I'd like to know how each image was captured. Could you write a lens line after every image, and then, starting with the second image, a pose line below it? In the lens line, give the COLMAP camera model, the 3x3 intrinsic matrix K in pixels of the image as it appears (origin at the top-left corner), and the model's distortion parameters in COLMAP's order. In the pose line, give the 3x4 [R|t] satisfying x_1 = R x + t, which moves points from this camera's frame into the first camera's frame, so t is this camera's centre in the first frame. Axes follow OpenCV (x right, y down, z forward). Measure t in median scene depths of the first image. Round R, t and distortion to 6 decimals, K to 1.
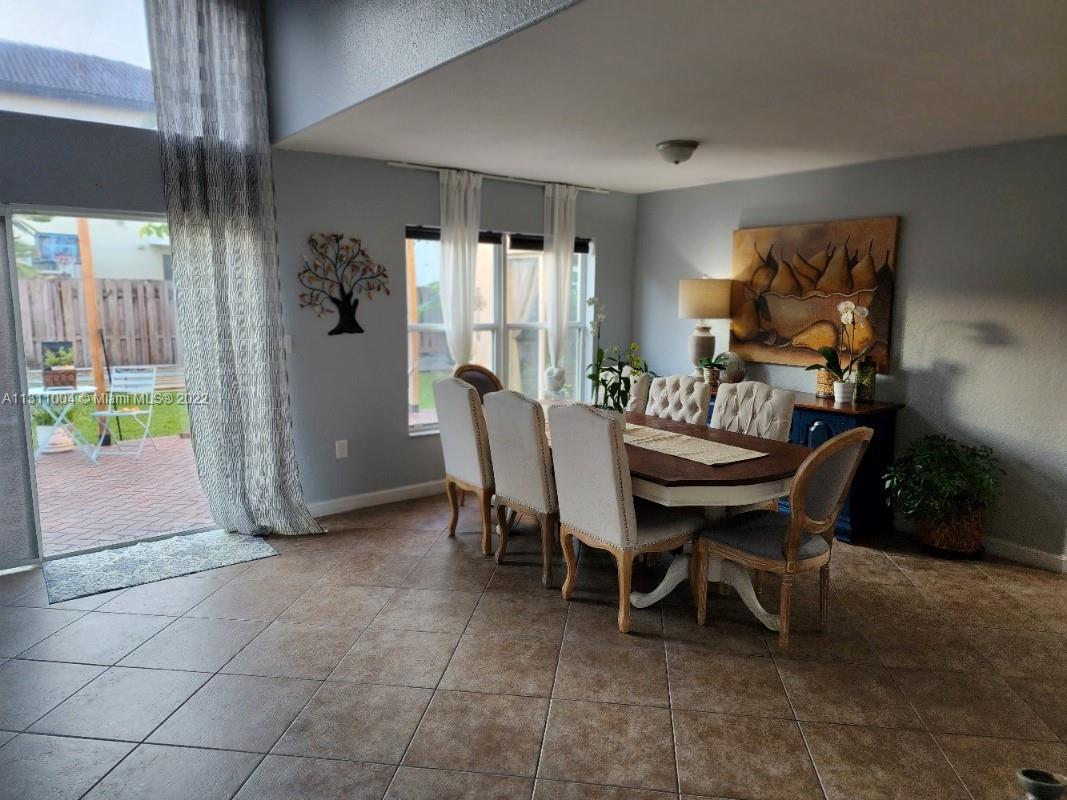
lens RADIAL K [[713.1, 0, 544.0], [0, 713.1, 392.8], [0, 0, 1]] dist [0.065171, -0.044015]
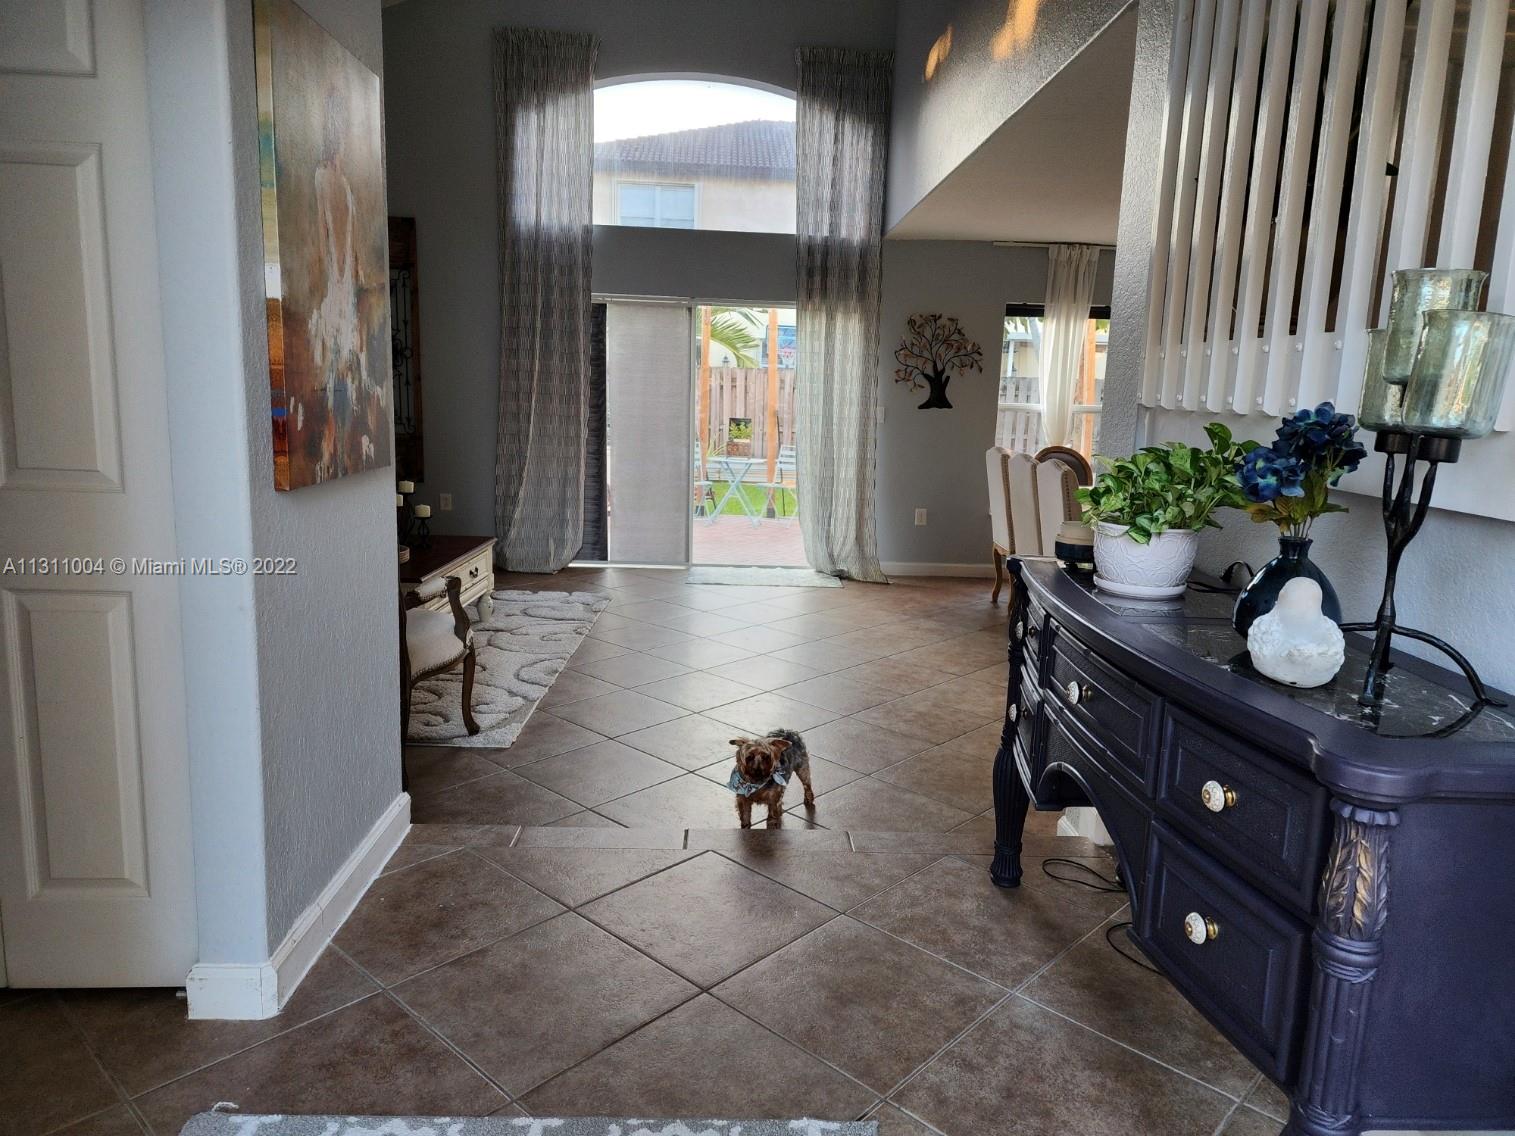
lens RADIAL K [[1012.5, 0, 790.9], [0, 1012.5, 563.8], [0, 0, 1]] dist [0.065171, -0.044015]
pose [[0.824438, 0.114728, -0.554202, 0.421679], [-0.105085, 0.993241, 0.049290, 0.098078], [0.556111, 0.017601, 0.830922, -0.380399]]
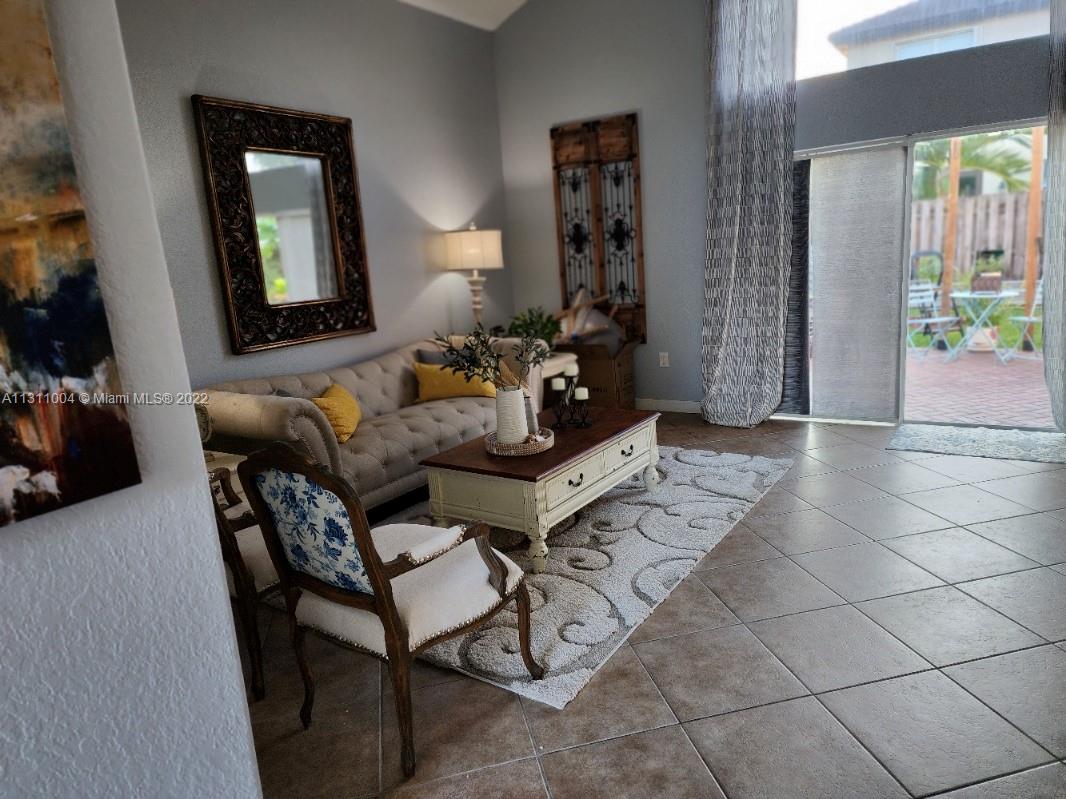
lens RADIAL K [[712.4, 0, 542.8], [0, 712.4, 401.4], [0, 0, 1]] dist [0.065171, -0.044015]
pose [[0.332543, 0.166154, -0.928336, 0.229779], [-0.050885, 0.986085, 0.158262, 0.022178], [0.941714, -0.005390, 0.336371, -0.015834]]
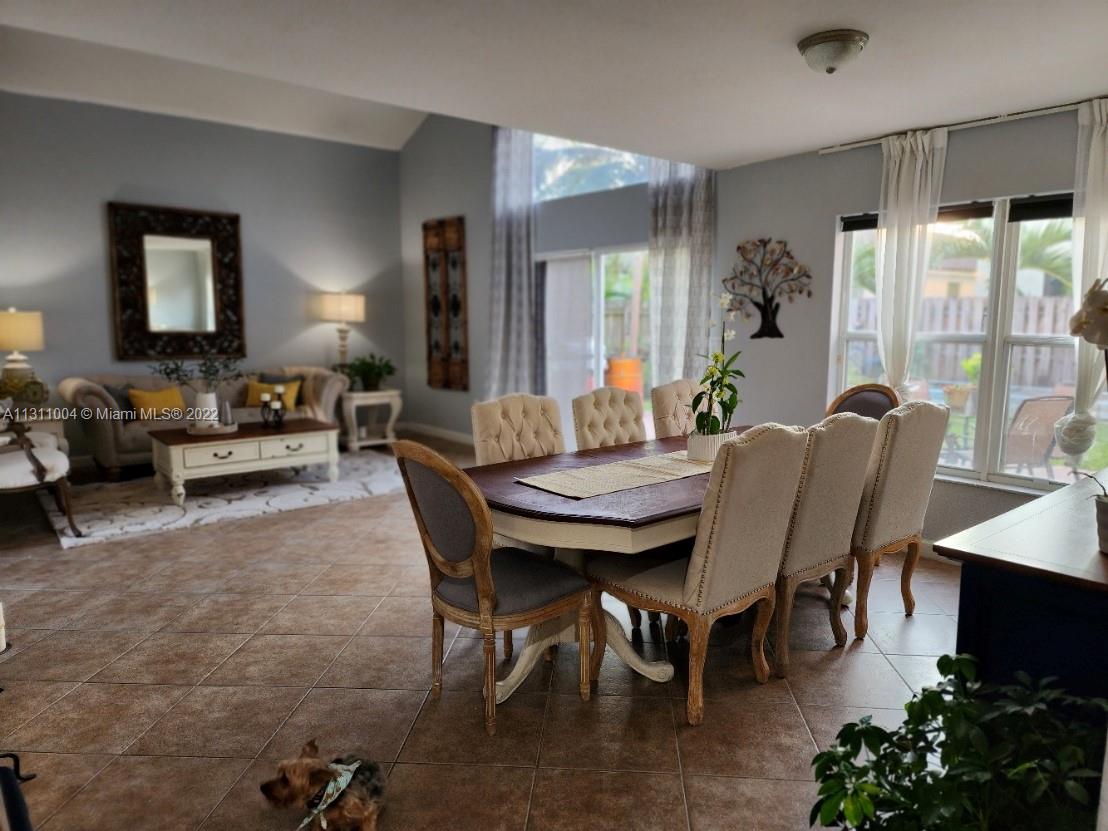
lens RADIAL K [[740.5, 0, 559.2], [0, 740.5, 406.2], [0, 0, 1]] dist [0.065171, -0.044015]
pose [[0.054759, 0.114041, -0.991966, 0.766729], [-0.139830, 0.984543, 0.105468, -0.059260], [0.988660, 0.132931, 0.069859, 0.673814]]
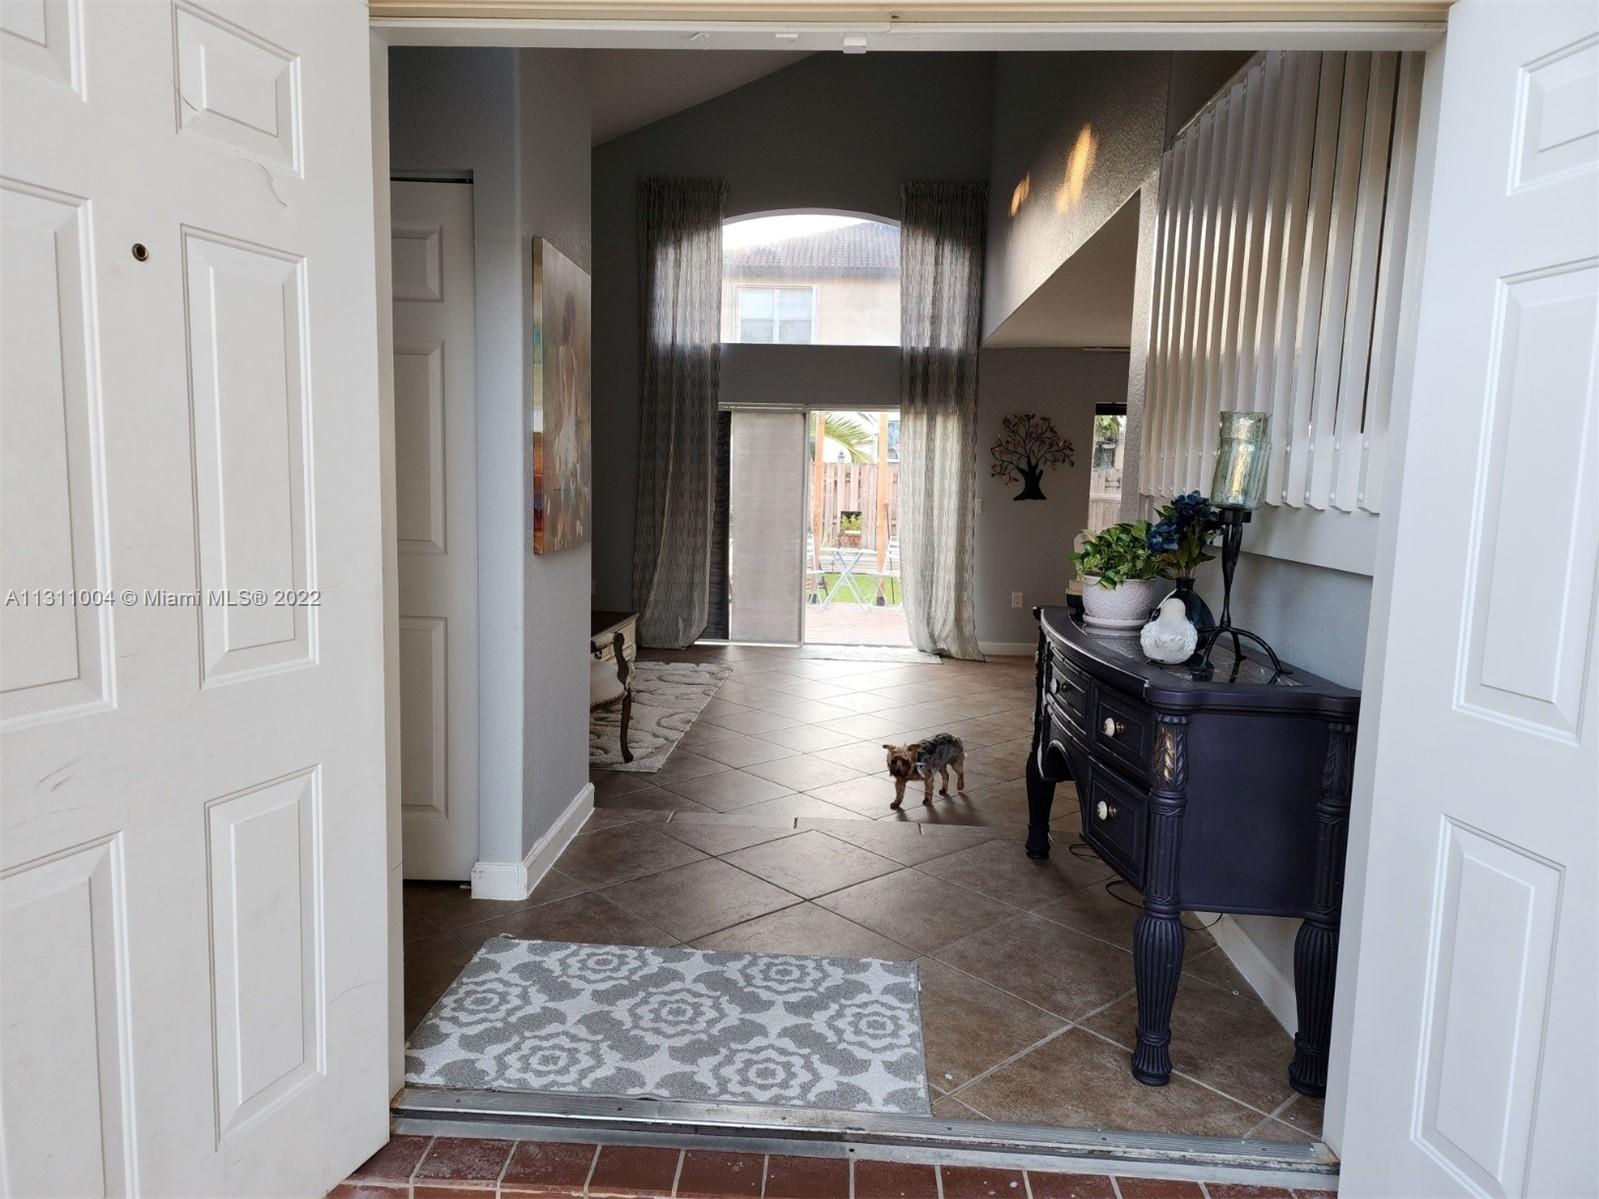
lens RADIAL K [[1068.6, 0, 801.5], [0, 1068.6, 613.7], [0, 0, 1]] dist [0.065171, -0.044015]
pose [[0.762167, 0.088678, -0.641278, 0.582698], [-0.106586, 0.994245, 0.010809, 0.123356], [0.638545, 0.060113, 0.767233, -0.562393]]
